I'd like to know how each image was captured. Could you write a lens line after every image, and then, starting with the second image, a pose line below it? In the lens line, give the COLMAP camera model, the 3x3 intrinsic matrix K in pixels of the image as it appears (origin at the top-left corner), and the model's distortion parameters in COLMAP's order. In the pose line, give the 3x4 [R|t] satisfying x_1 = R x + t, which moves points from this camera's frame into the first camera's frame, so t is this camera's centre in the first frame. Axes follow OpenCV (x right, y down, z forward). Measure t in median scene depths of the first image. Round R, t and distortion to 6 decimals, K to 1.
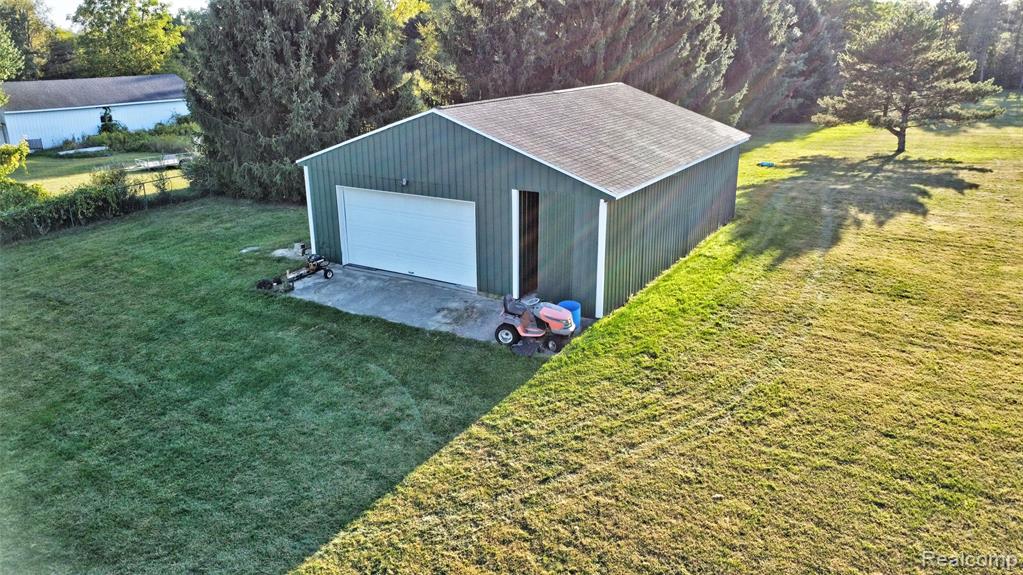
lens RADIAL K [[745.3, 0, 511.5], [0, 745.3, 287.5], [0, 0, 1]] dist [-0.033239, 0.000832]
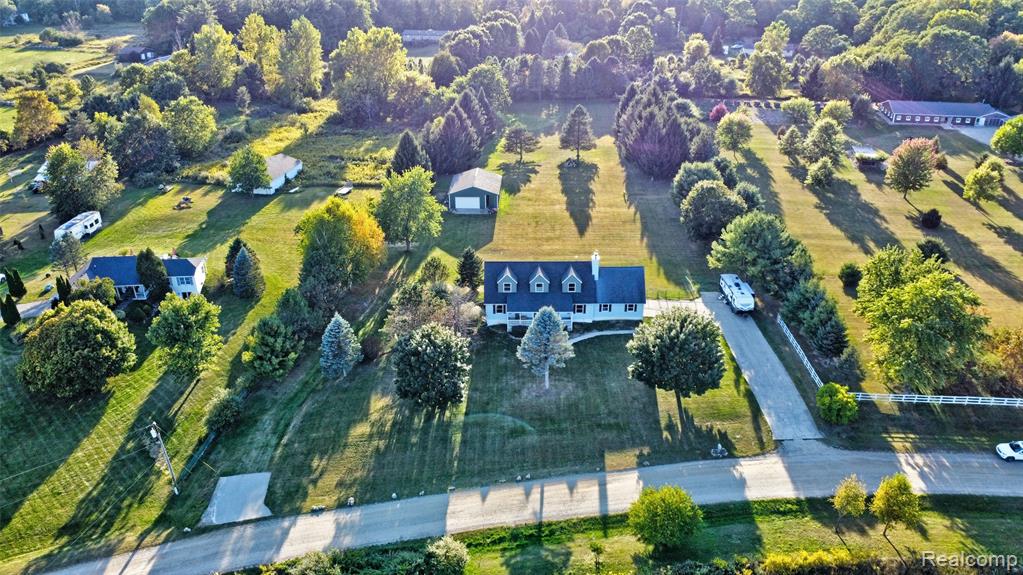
lens RADIAL K [[713.0, 0, 511.5], [0, 713.0, 287.5], [0, 0, 1]] dist [-0.037127, -0.000942]
pose [[0.875939, -0.212968, 0.432869, -2.103089], [0.153073, 0.973612, 0.169257, -0.266921], [-0.457493, -0.081998, 0.885425, -3.845439]]
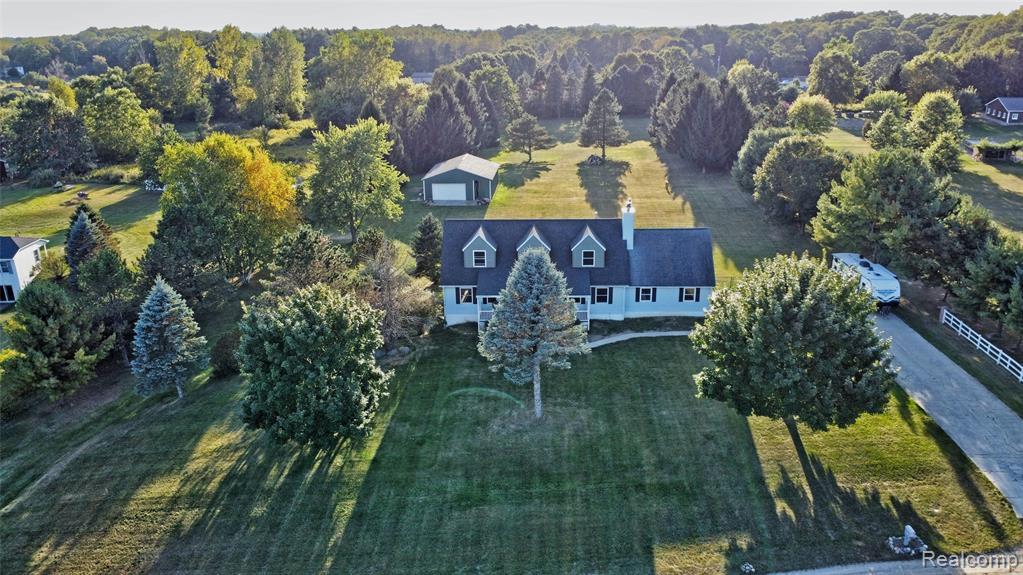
lens RADIAL K [[737.7, 0, 511.5], [0, 737.7, 287.5], [0, 0, 1]] dist [-0.033116, -0.003210]
pose [[0.893438, -0.155583, 0.421381, -1.456075], [0.152062, 0.987470, 0.042184, 0.316113], [-0.422665, 0.026387, 0.905902, -2.745843]]
